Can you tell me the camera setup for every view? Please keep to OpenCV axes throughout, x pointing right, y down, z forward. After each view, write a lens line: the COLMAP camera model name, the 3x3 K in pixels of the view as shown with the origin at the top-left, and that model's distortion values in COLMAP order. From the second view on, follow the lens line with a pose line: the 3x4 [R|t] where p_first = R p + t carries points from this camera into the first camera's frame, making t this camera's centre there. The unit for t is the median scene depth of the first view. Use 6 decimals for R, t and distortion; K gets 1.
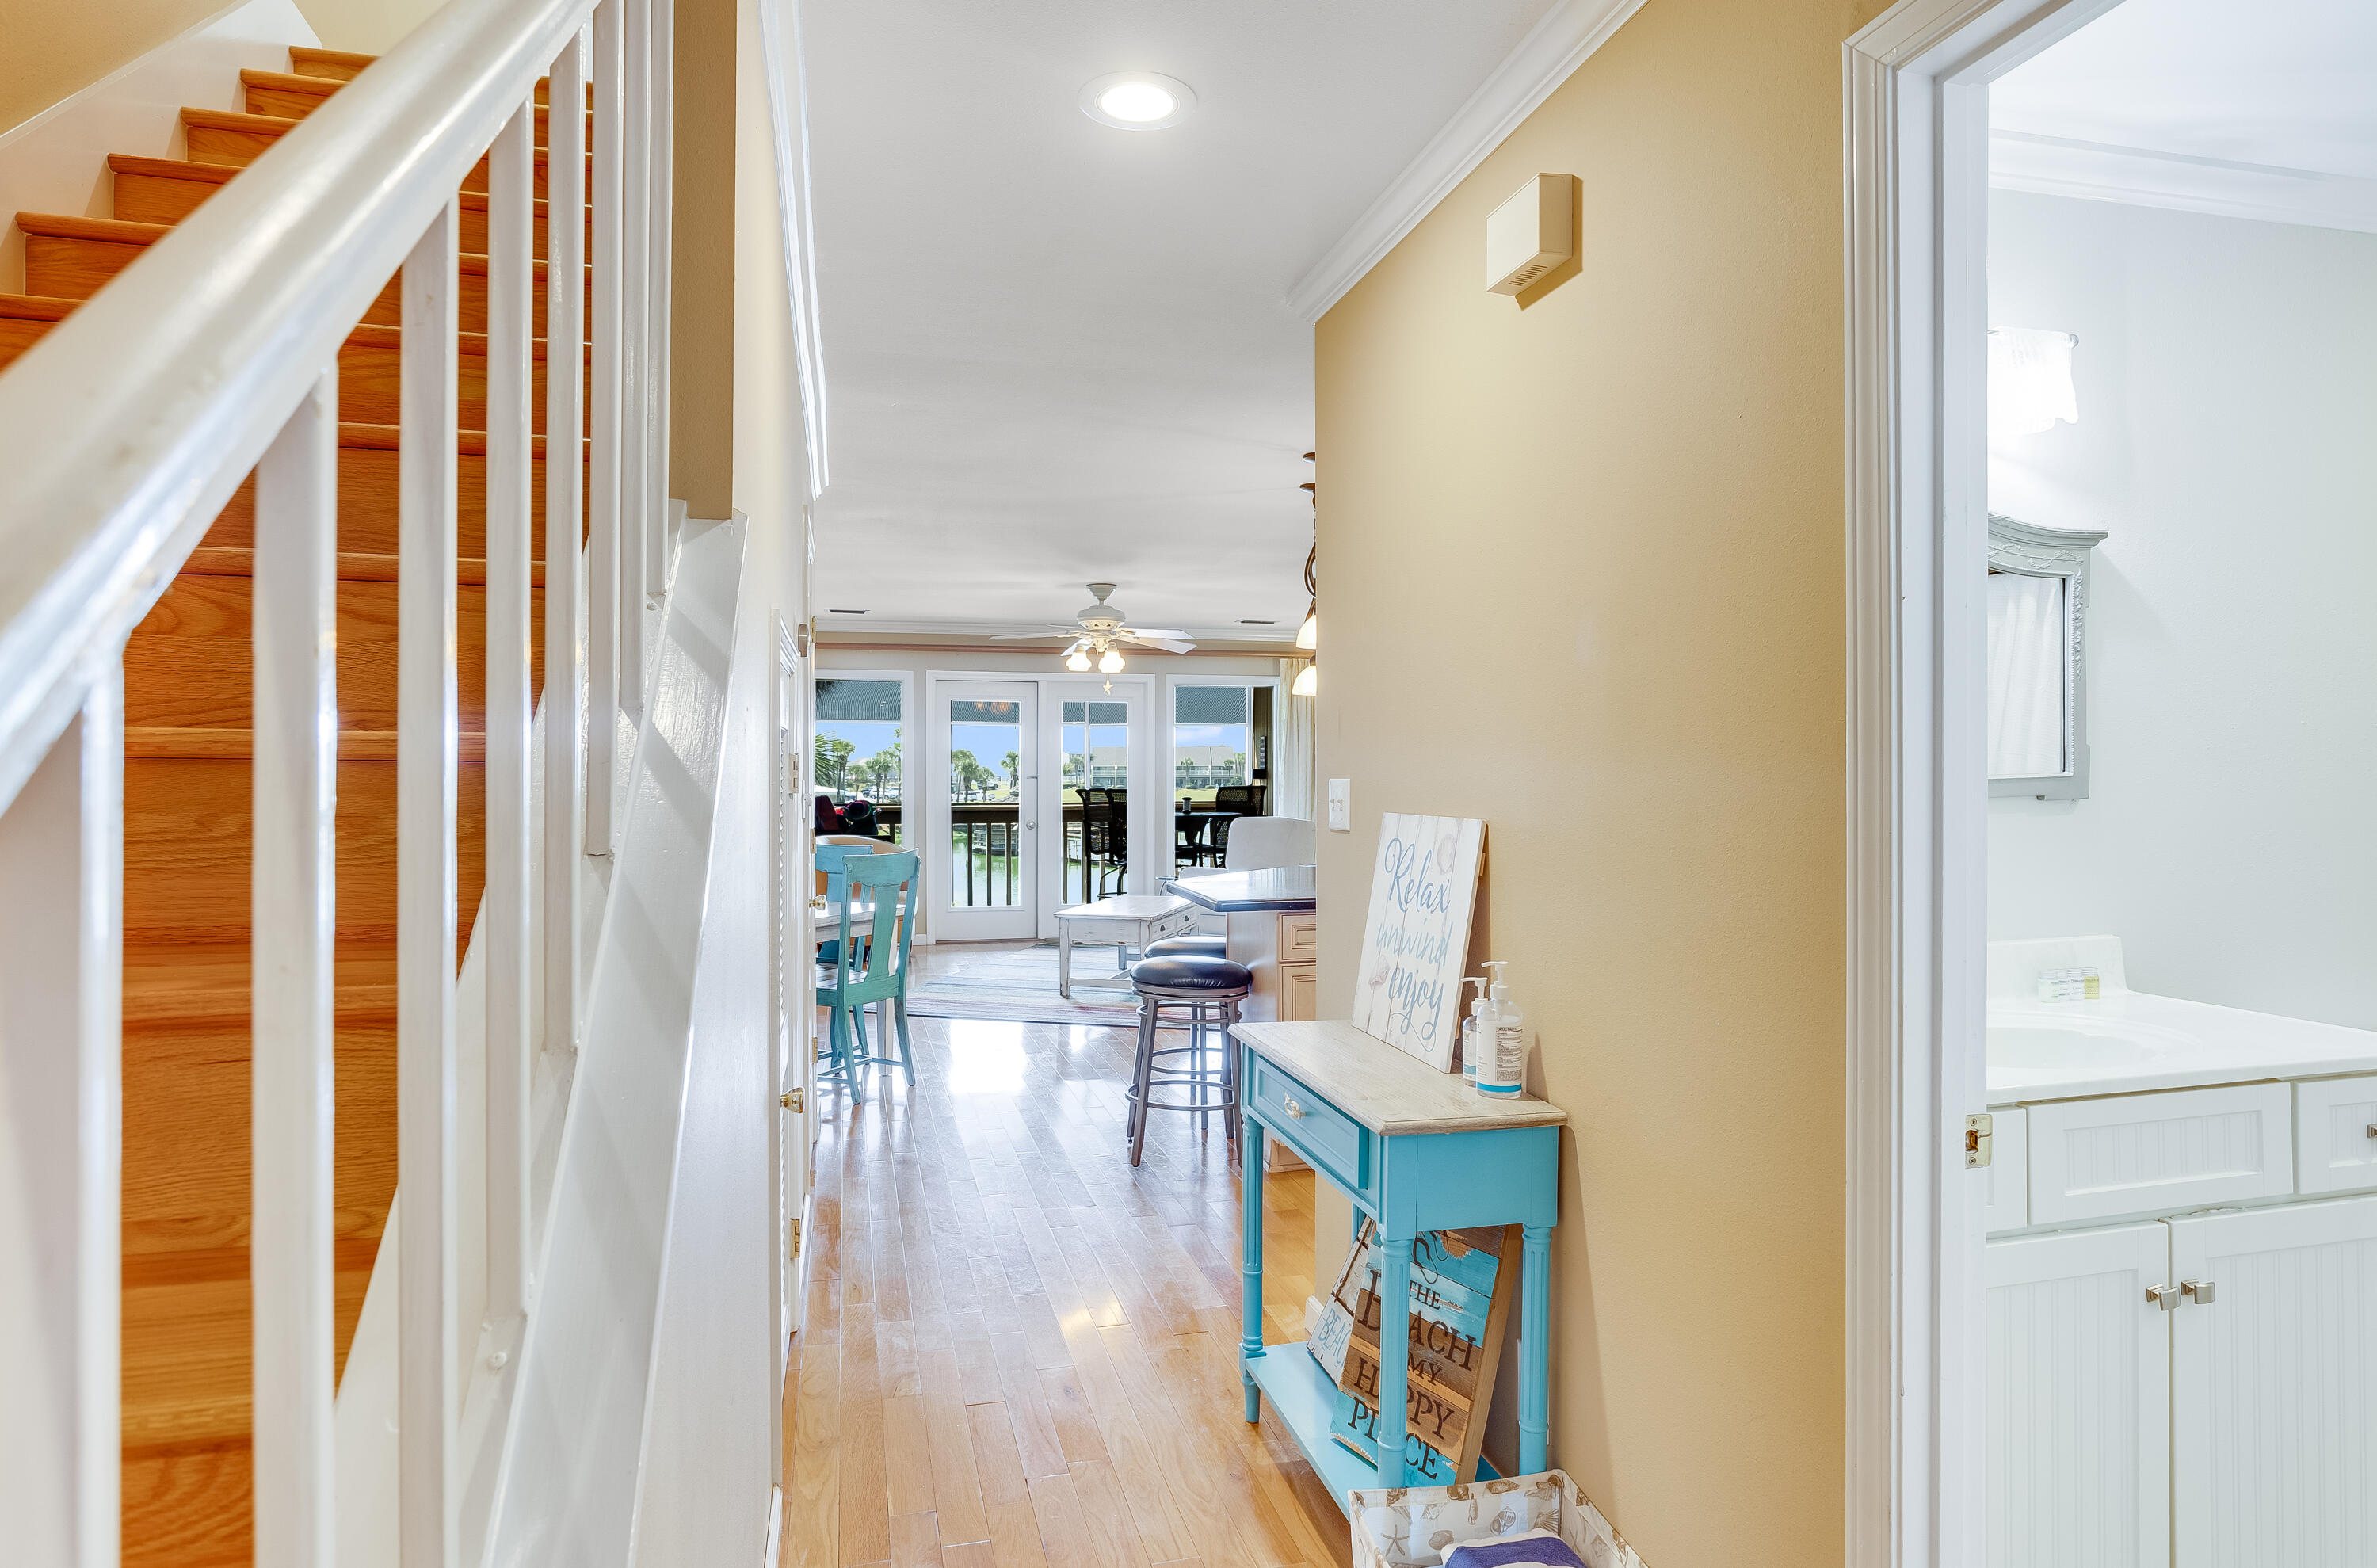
lens RADIAL K [[1338.0, 0, 1188.5], [0, 1338.0, 784.0], [0, 0, 1]] dist [-0.003992, -0.001301]
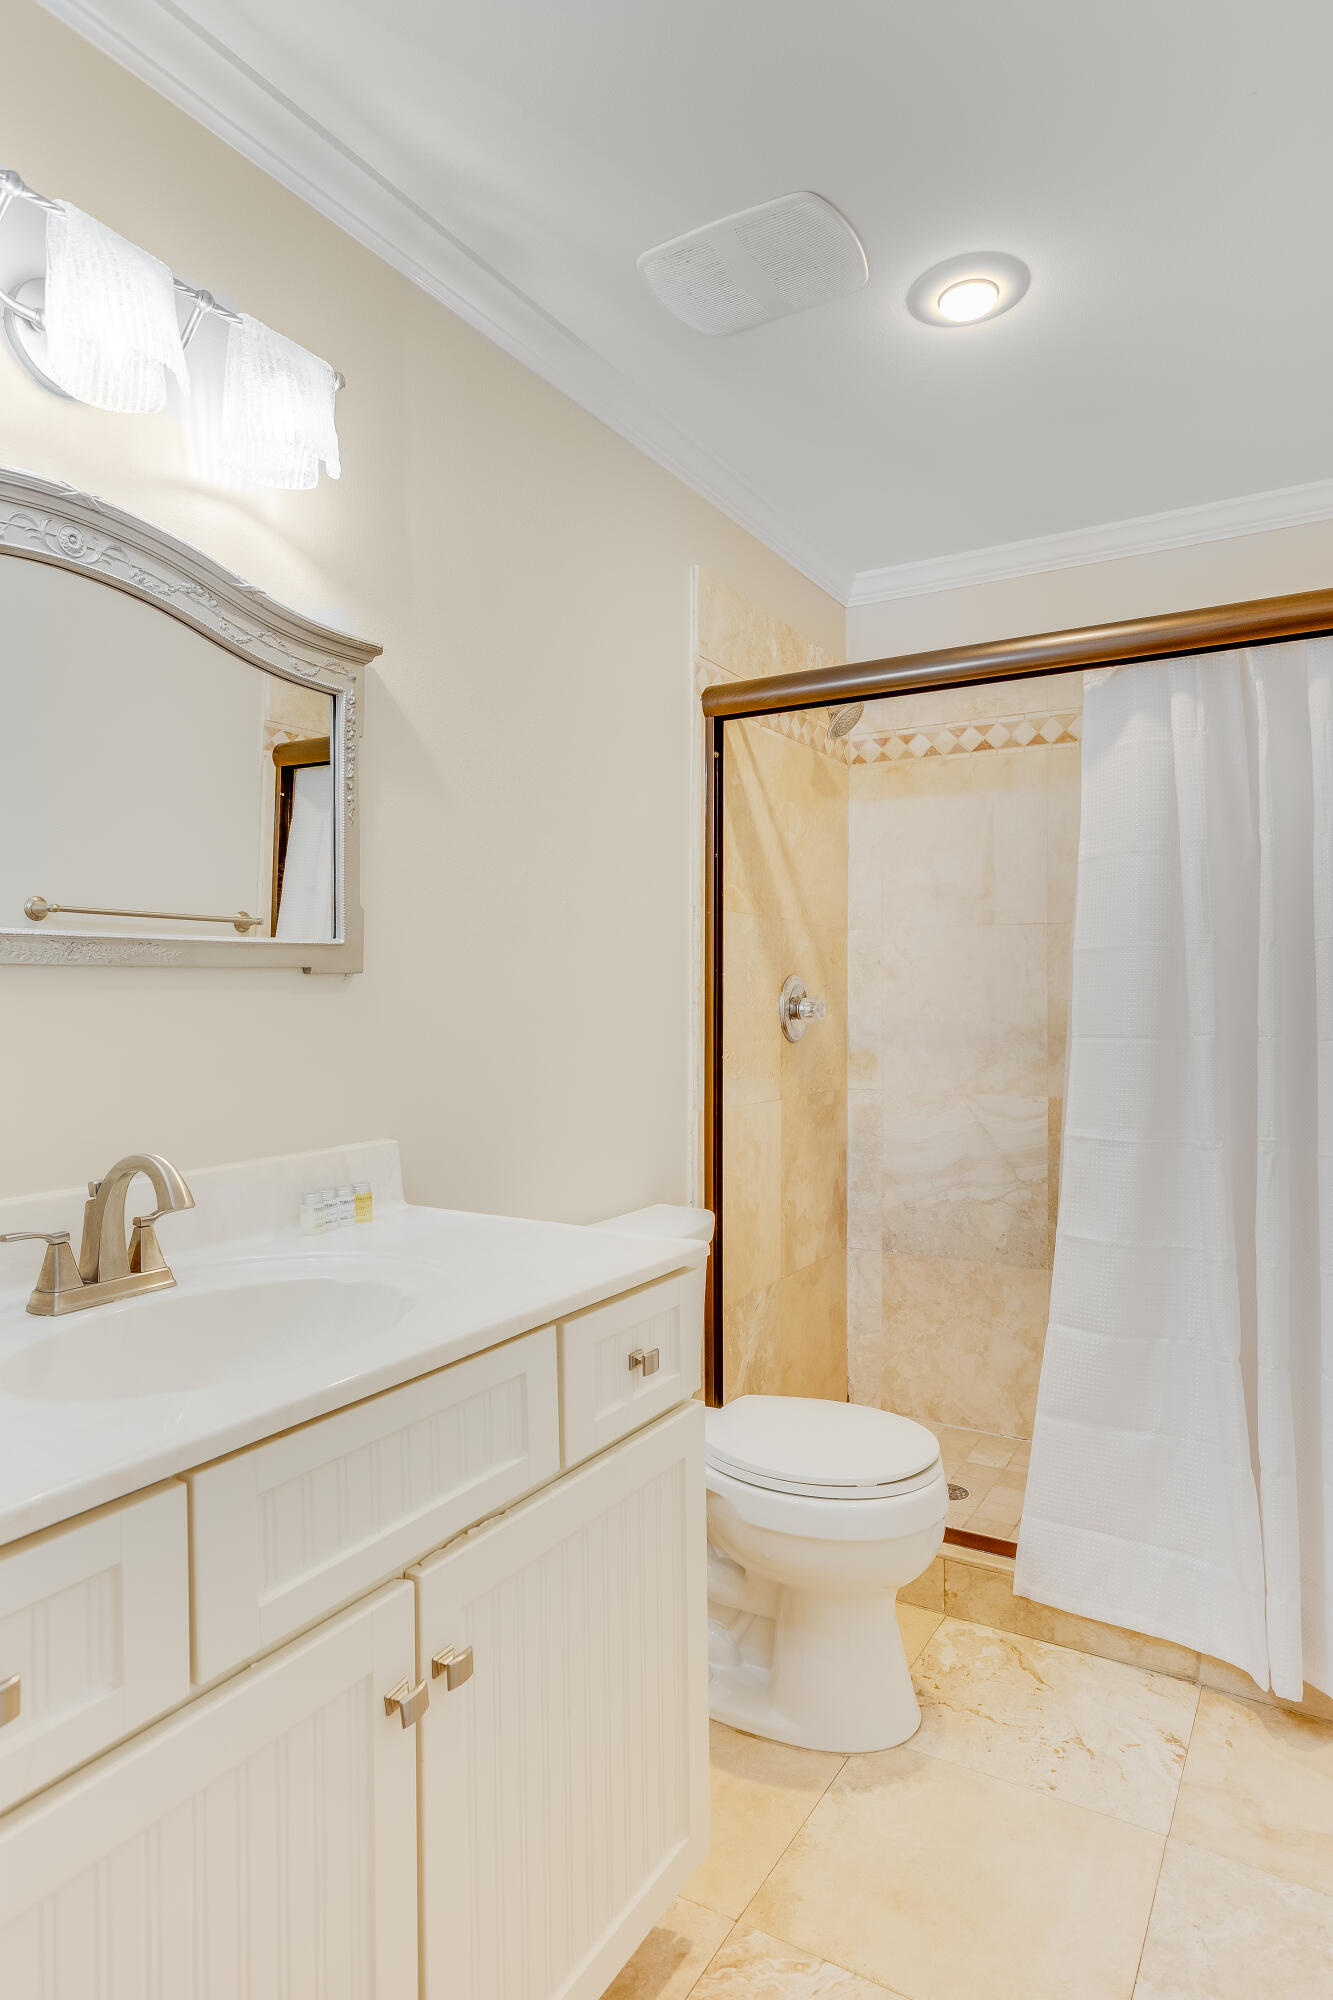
lens RADIAL K [[1168.3, 0, 666.5], [0, 1168.3, 1000.0], [0, 0, 1]] dist [-0.002179, -0.000153]
pose [[0.710597, -0.000152, 0.703600, 0.315818], [0.001419, 0.999998, -0.001217, 0.029445], [-0.703598, 0.001863, 0.710596, 0.378113]]
